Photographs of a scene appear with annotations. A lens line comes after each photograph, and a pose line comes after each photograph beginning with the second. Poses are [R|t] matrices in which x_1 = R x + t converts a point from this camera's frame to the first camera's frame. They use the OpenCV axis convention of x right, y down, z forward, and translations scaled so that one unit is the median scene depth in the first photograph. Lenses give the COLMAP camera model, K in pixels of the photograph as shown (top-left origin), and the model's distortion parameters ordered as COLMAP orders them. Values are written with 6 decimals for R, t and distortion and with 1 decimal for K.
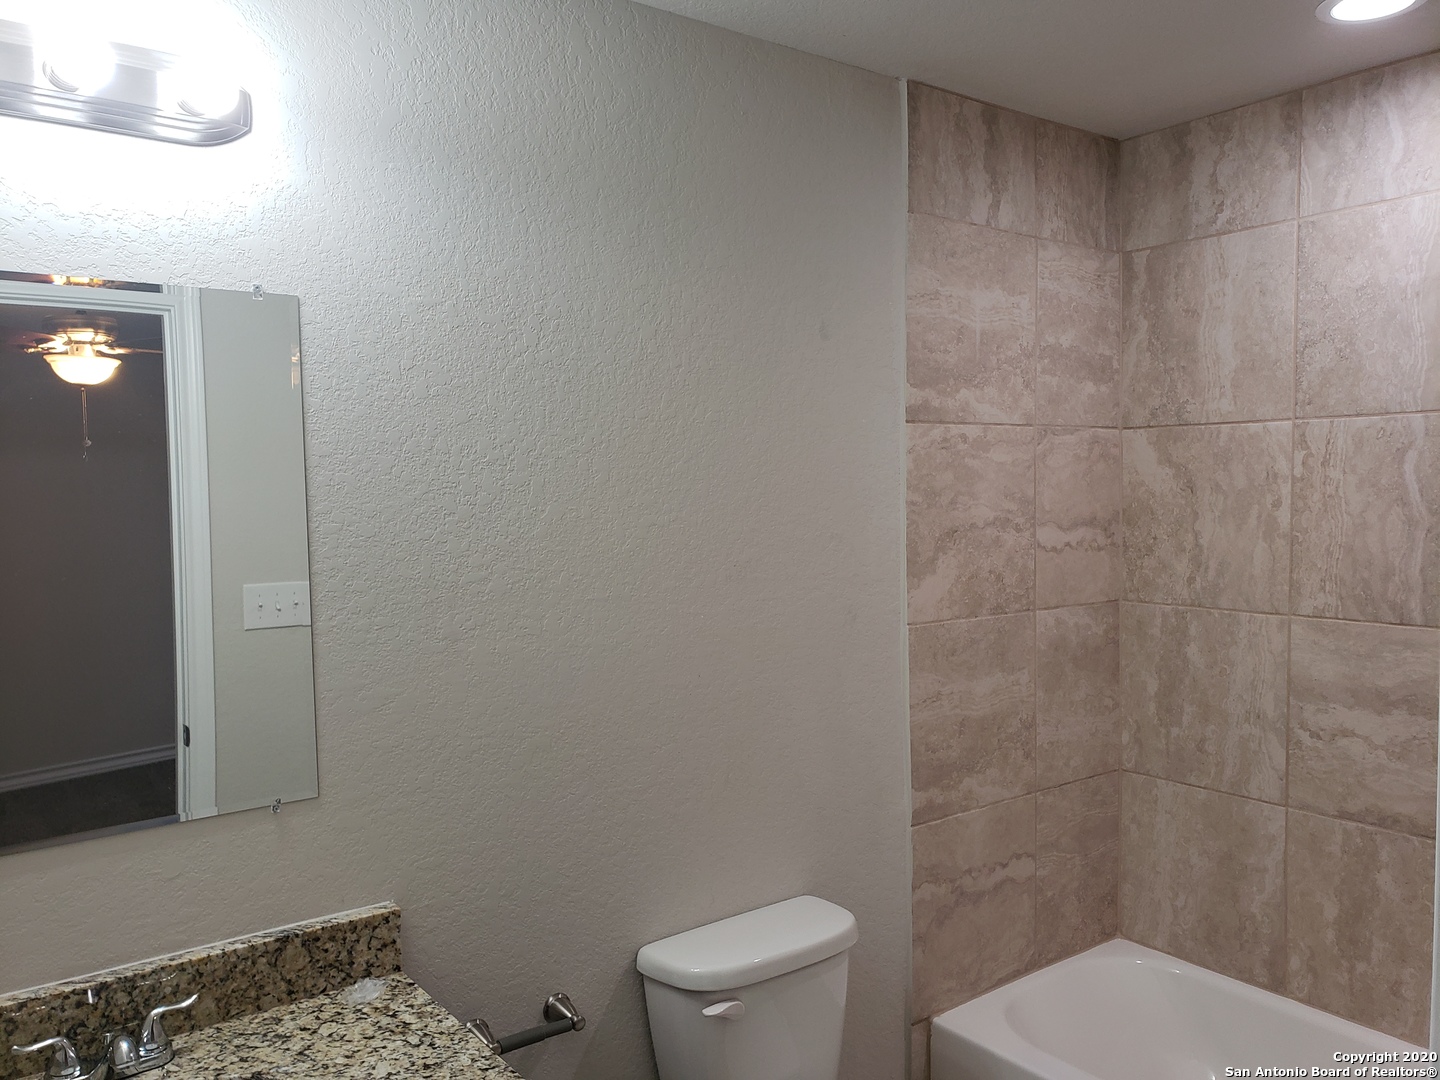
lens RADIAL K [[1112.6, 0, 720.8], [0, 1112.6, 536.5], [0, 0, 1]] dist [0.031119, -0.017987]
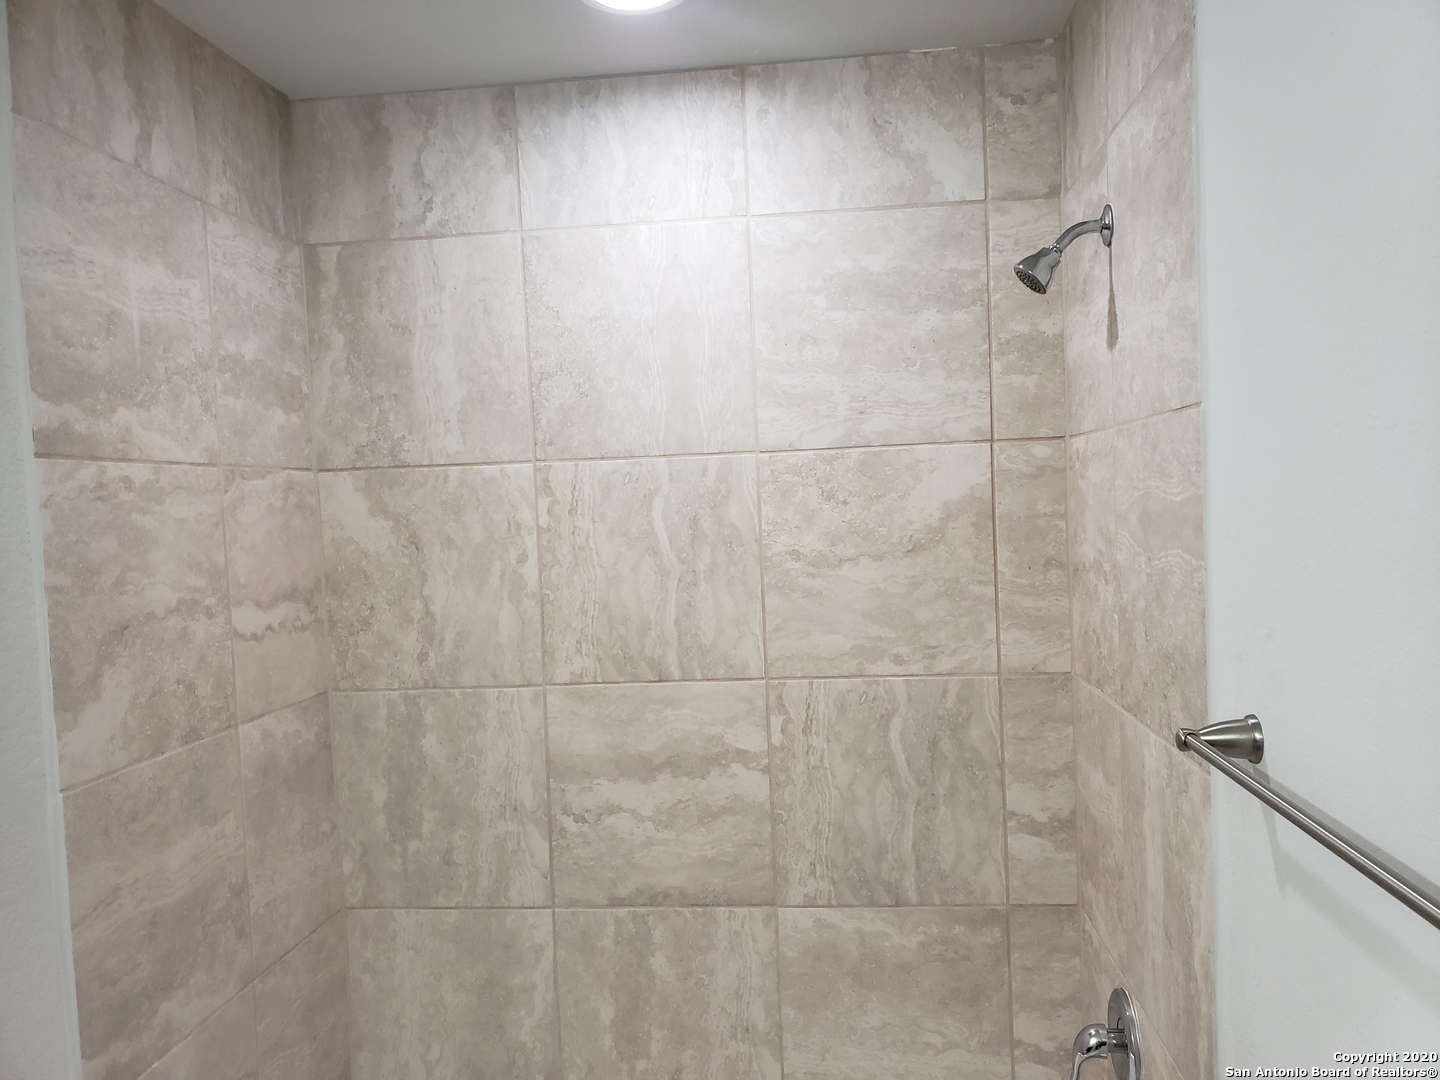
lens RADIAL K [[1112.6, 0, 713.8], [0, 1112.6, 549.3], [0, 0, 1]] dist [0.031119, -0.017987]
pose [[0.678110, -0.046870, 0.733464, -0.030894], [0.068570, 0.997646, 0.000357, -0.026527], [-0.731755, 0.050052, 0.679728, 0.305873]]
